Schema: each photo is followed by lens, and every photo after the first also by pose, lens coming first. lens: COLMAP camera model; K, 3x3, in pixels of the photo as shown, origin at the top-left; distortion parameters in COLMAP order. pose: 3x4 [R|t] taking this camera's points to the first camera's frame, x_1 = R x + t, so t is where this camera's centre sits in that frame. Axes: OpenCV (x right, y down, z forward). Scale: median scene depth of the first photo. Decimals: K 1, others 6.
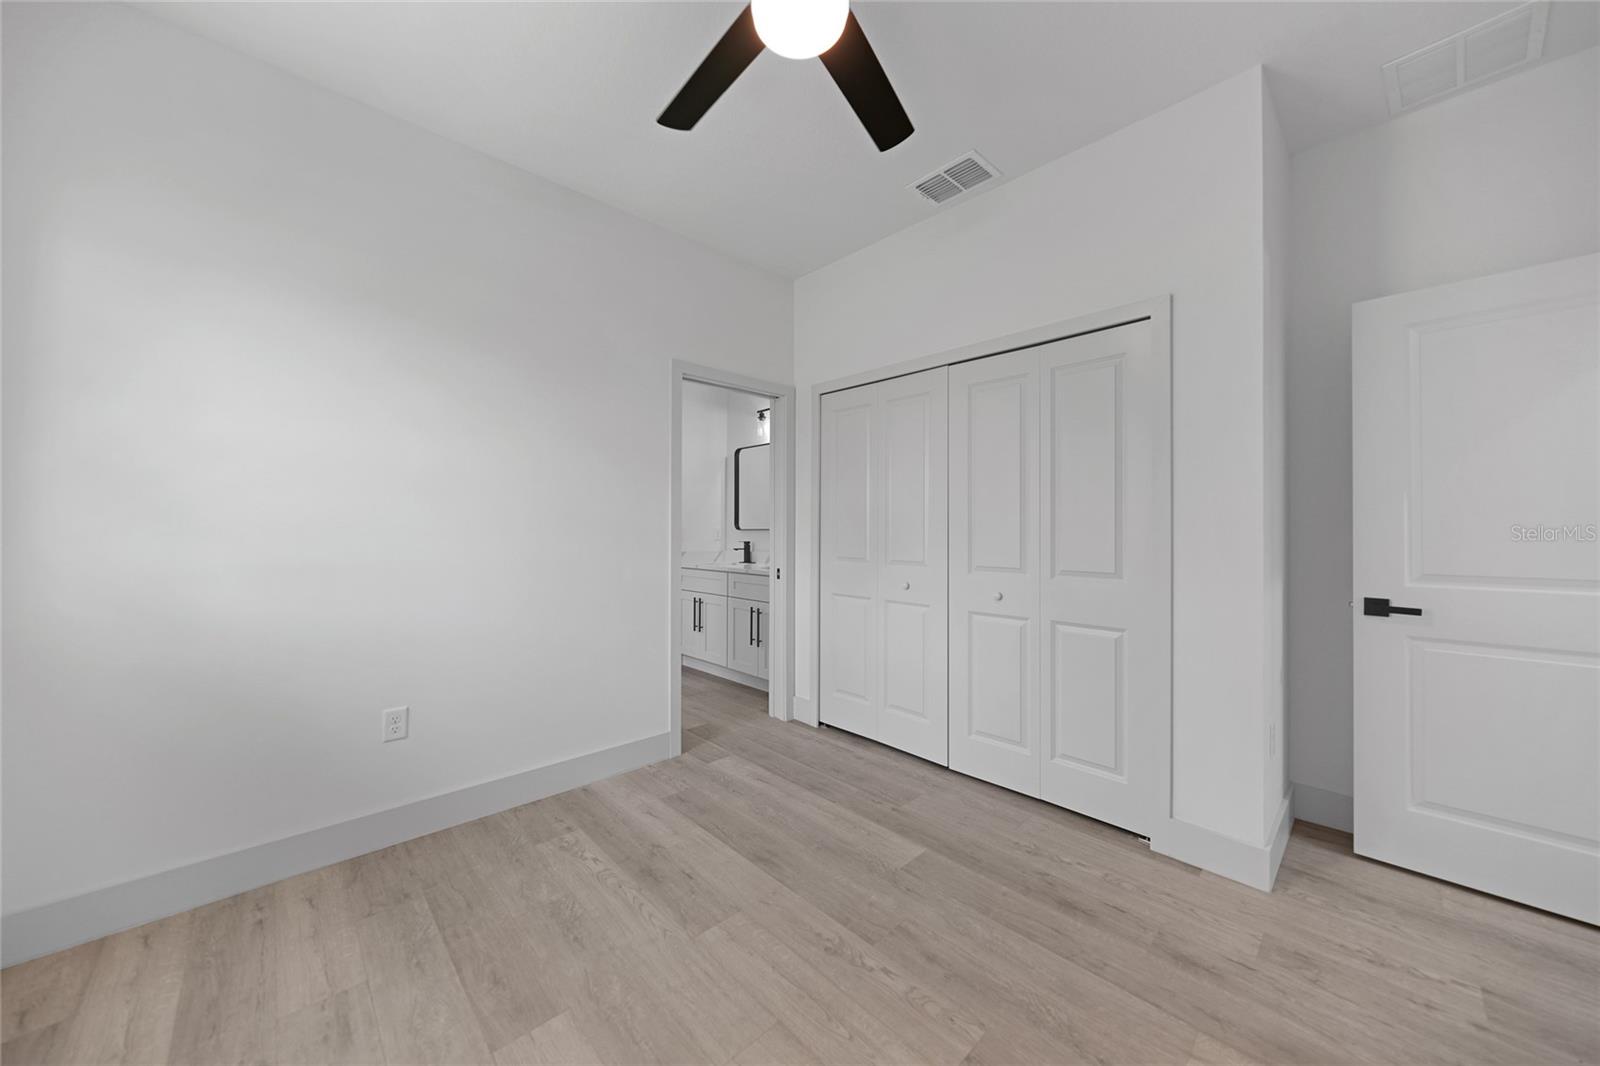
lens RADIAL K [[549.8, 0, 804.7], [0, 549.8, 541.7], [0, 0, 1]] dist [-0.012191, 0.002063]
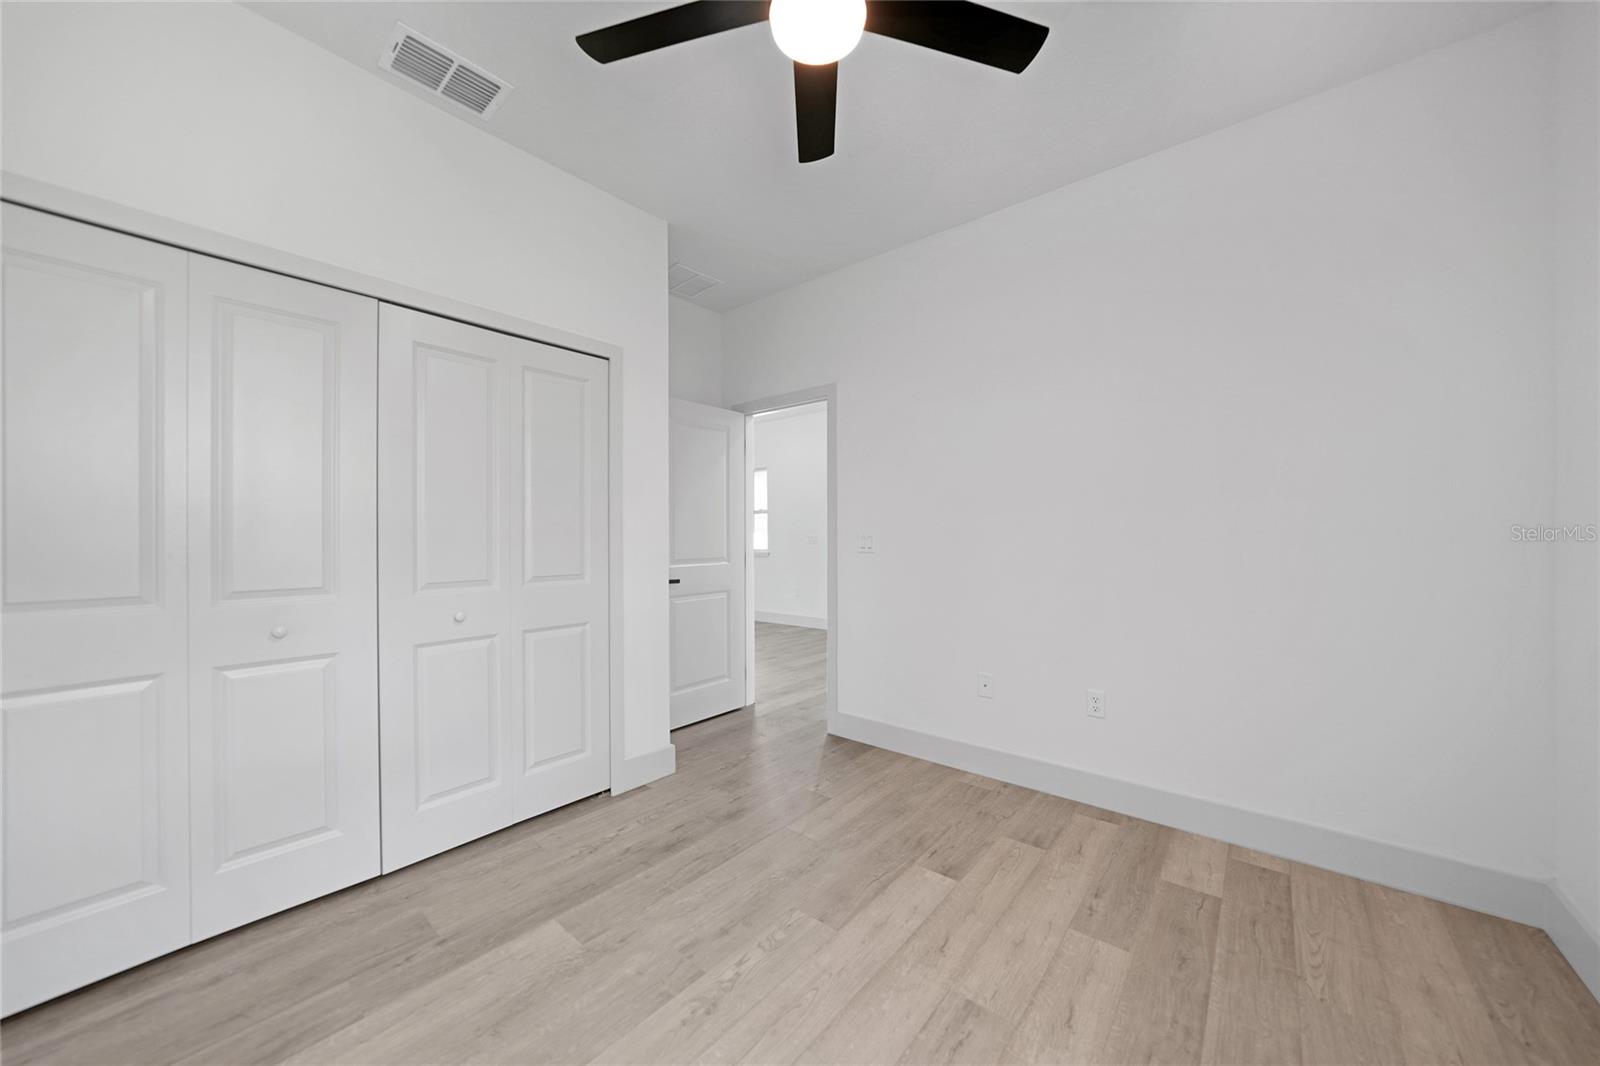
lens RADIAL K [[549.8, 0, 797.2], [0, 549.8, 534.8], [0, 0, 1]] dist [-0.012191, 0.002063]
pose [[-0.076751, -0.002516, 0.997047, -0.627519], [0.030330, 0.999528, 0.004857, -0.016539], [-0.996589, 0.030613, -0.076639, 0.670859]]
